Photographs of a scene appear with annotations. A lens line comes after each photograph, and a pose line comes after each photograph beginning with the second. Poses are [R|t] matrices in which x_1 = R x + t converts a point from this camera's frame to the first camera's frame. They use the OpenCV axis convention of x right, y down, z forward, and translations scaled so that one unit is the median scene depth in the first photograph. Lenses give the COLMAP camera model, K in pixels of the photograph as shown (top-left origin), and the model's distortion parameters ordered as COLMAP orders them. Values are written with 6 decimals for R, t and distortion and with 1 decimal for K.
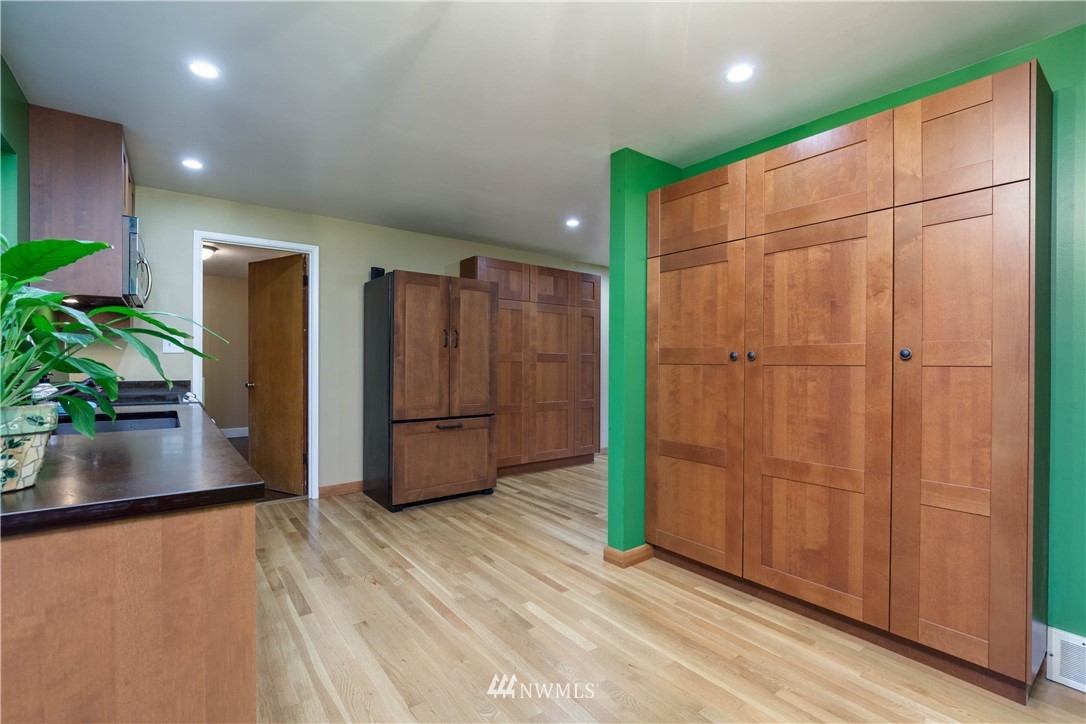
lens RADIAL K [[498.9, 0, 553.9], [0, 498.9, 362.5], [0, 0, 1]] dist [-0.002655, 0.001675]
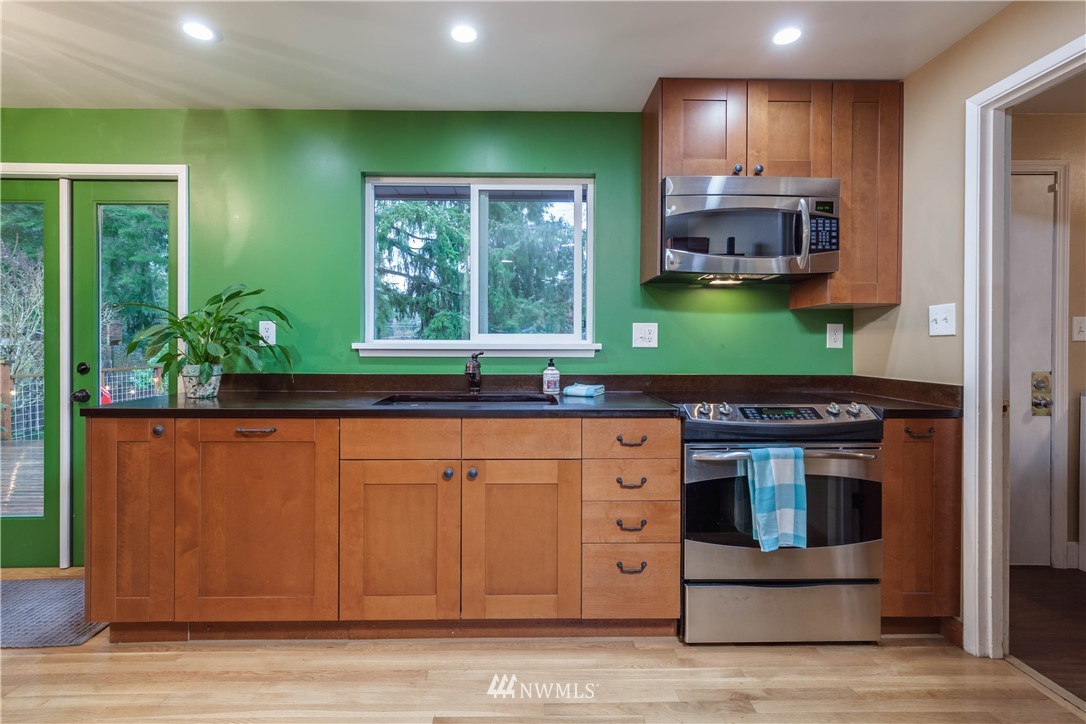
lens RADIAL K [[498.9, 0, 532.8], [0, 498.9, 348.6], [0, 0, 1]] dist [-0.002655, 0.001675]
pose [[-0.608306, -0.000556, -0.793702, -0.026103], [-0.007058, 0.999964, 0.004709, -0.004790], [0.793671, 0.008467, -0.608288, 0.909059]]
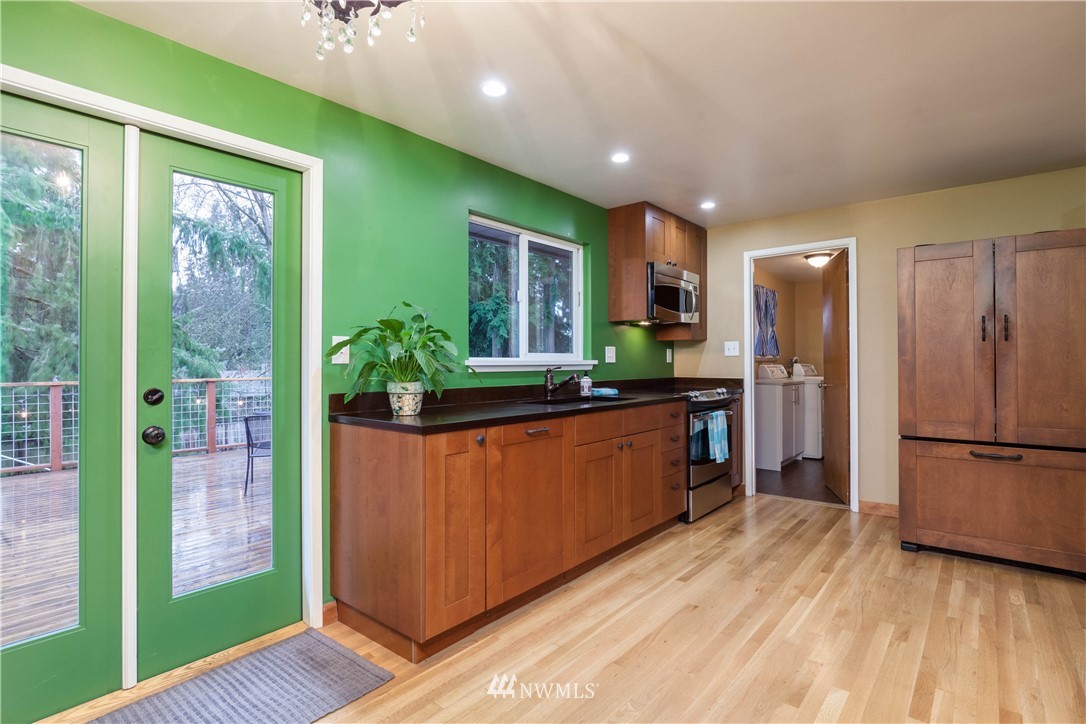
lens RADIAL K [[530.6, 0, 544.5], [0, 530.6, 357.2], [0, 0, 1]] dist [-0.019431, 0.002539]
pose [[0.203888, -0.017247, -0.978842, 0.391918], [0.004872, 0.999850, -0.016602, 0.001638], [0.978982, -0.001384, 0.203942, 0.262812]]
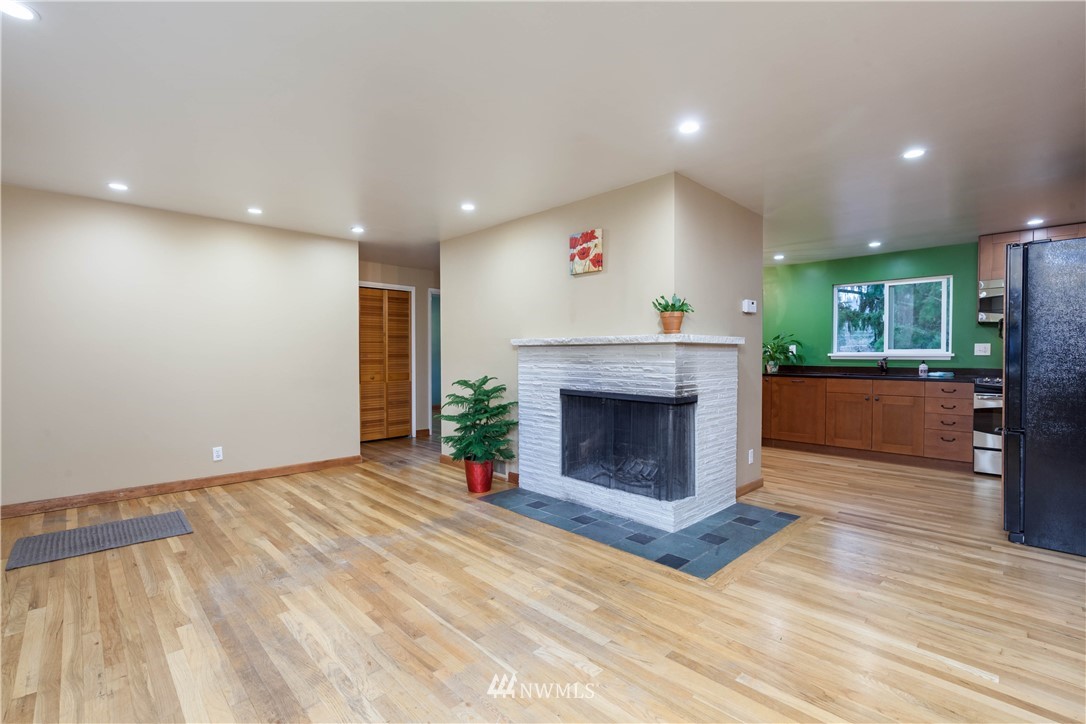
lens RADIAL K [[498.9, 0, 549.1], [0, 498.9, 358.5], [0, 0, 1]] dist [-0.002655, 0.001675]
pose [[-0.994175, -0.006146, -0.107605, 0.698832], [-0.007248, 0.999925, 0.009852, -0.000617], [0.107536, 0.010575, -0.994145, 1.871841]]
